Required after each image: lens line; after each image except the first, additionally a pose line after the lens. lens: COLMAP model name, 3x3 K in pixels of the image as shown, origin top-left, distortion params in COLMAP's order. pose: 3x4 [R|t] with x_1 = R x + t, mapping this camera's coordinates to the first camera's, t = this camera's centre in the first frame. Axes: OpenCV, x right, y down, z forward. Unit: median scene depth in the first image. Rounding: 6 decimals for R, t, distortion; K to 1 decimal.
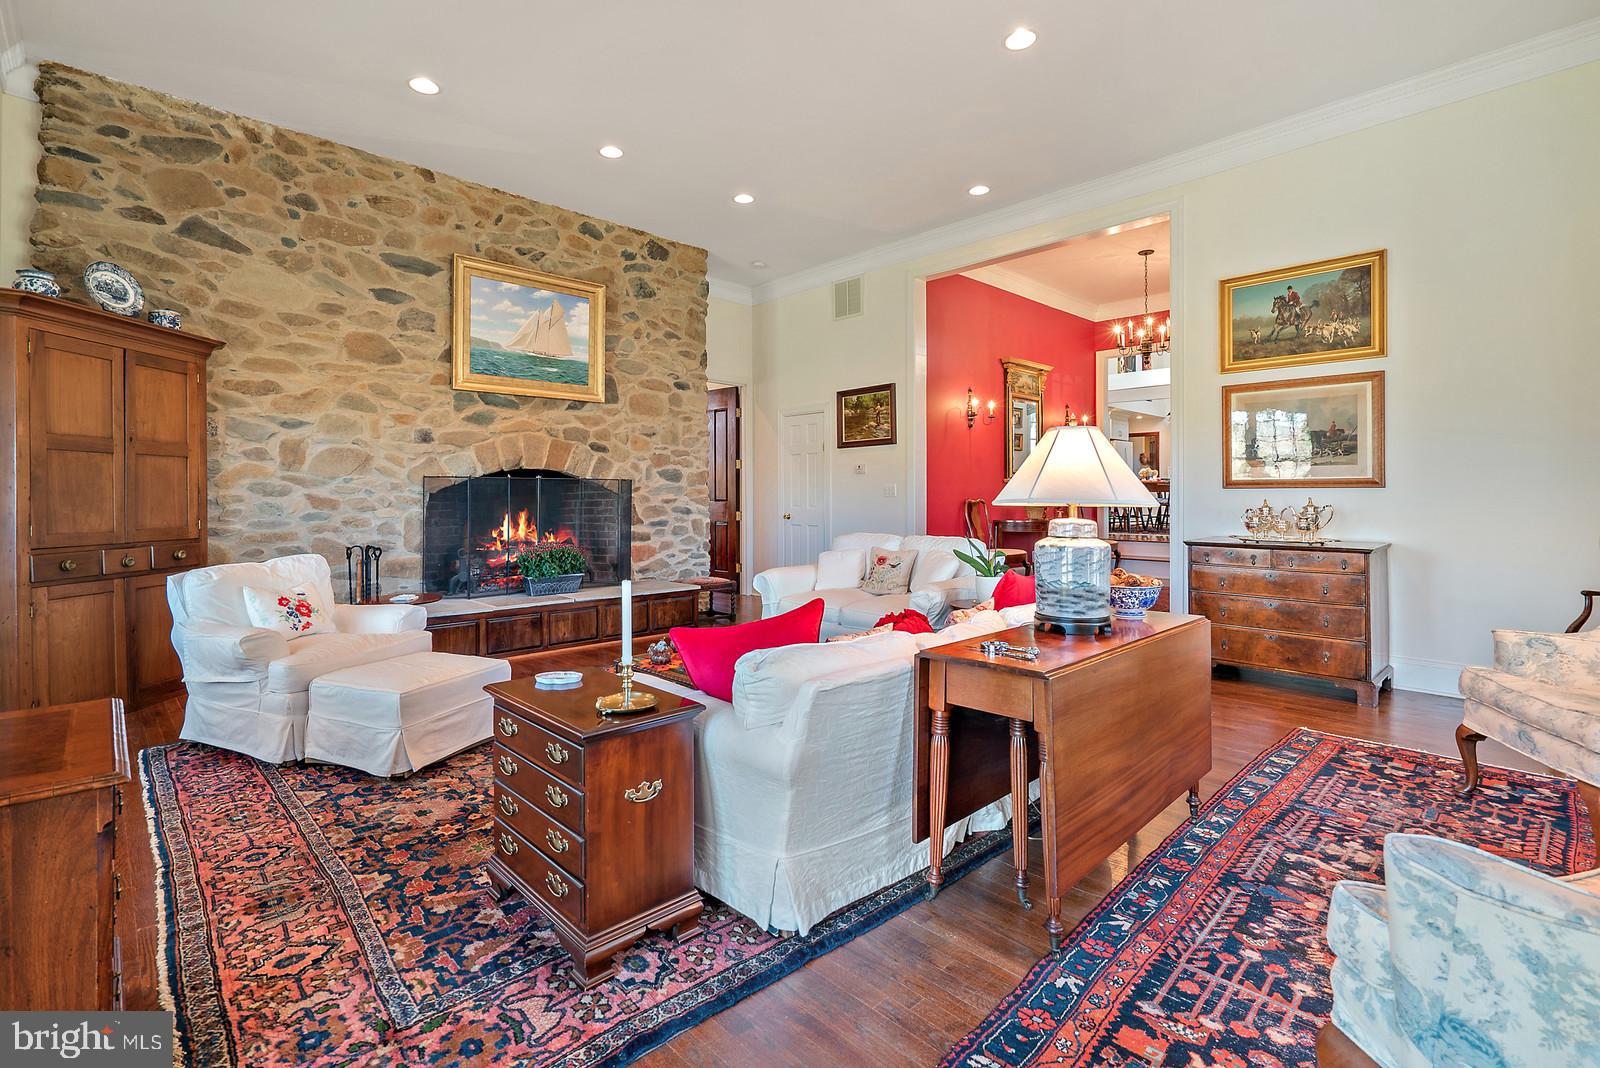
lens RADIAL K [[745.1, 0, 797.4], [0, 745.1, 526.3], [0, 0, 1]] dist [-0.002421, 0.000073]
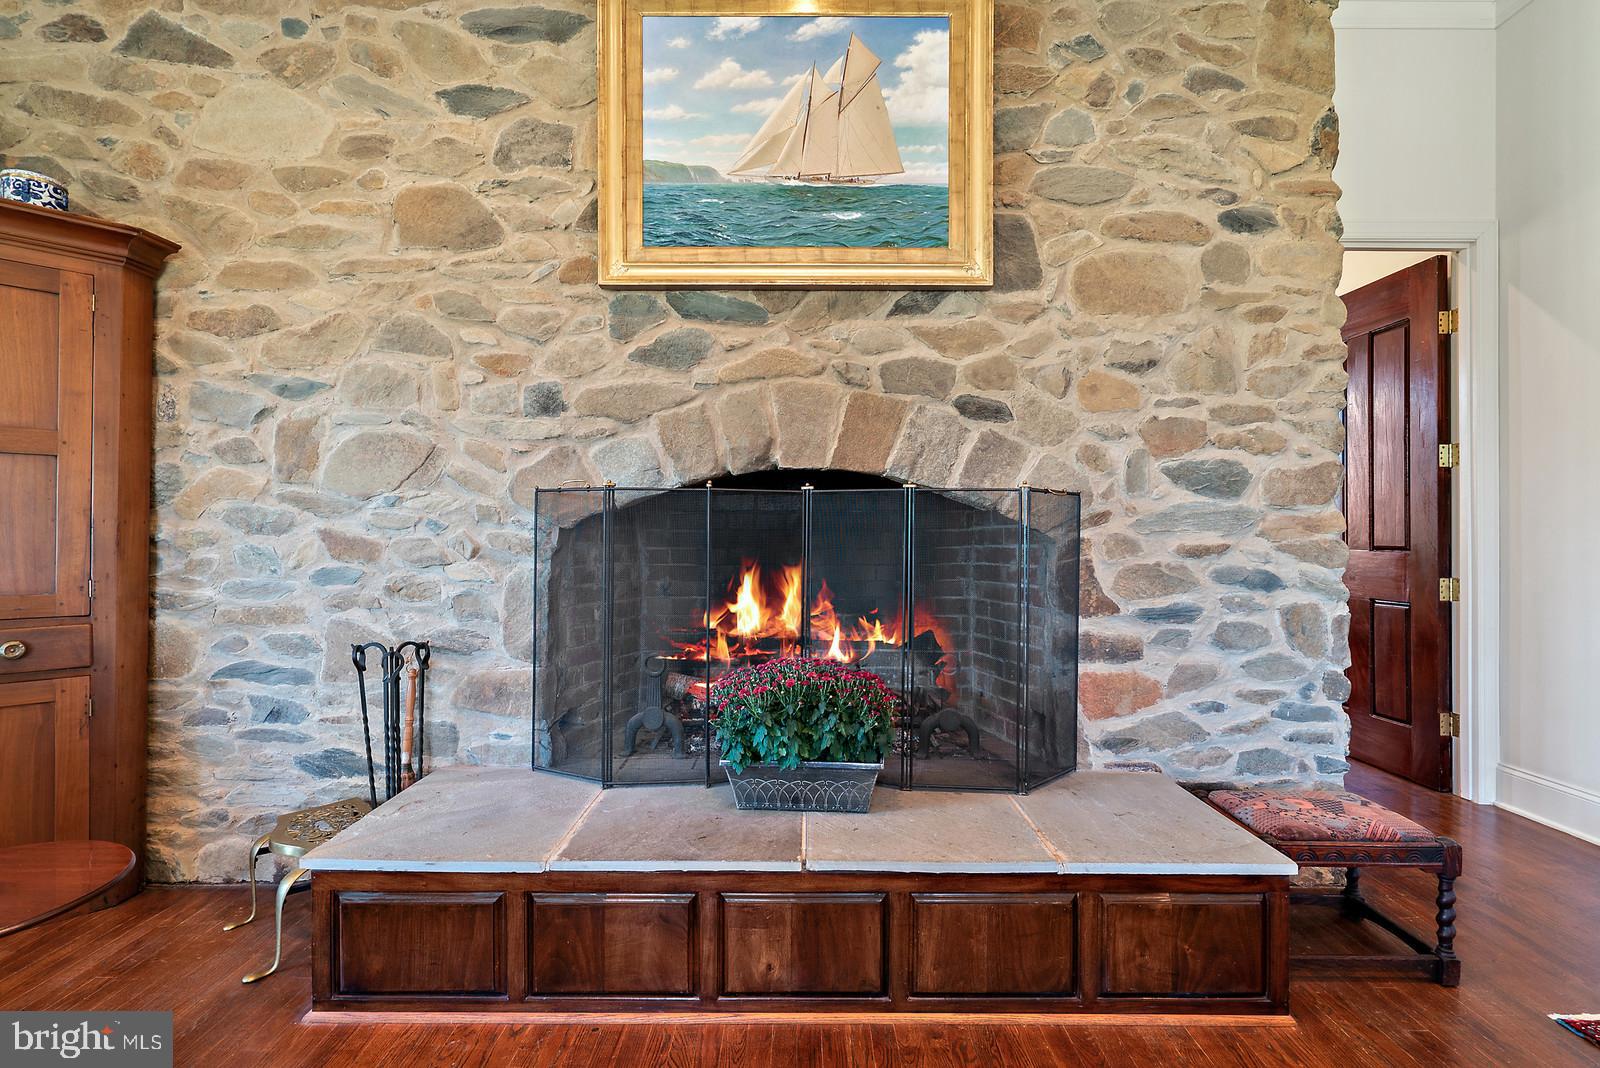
lens RADIAL K [[745.1, 0, 797.4], [0, 745.1, 526.3], [0, 0, 1]] dist [-0.002421, 0.000073]
pose [[0.716421, -0.005641, -0.697645, -0.079841], [-0.032082, 0.998643, -0.041020, -0.031295], [0.696930, 0.051769, 0.715268, 0.763707]]
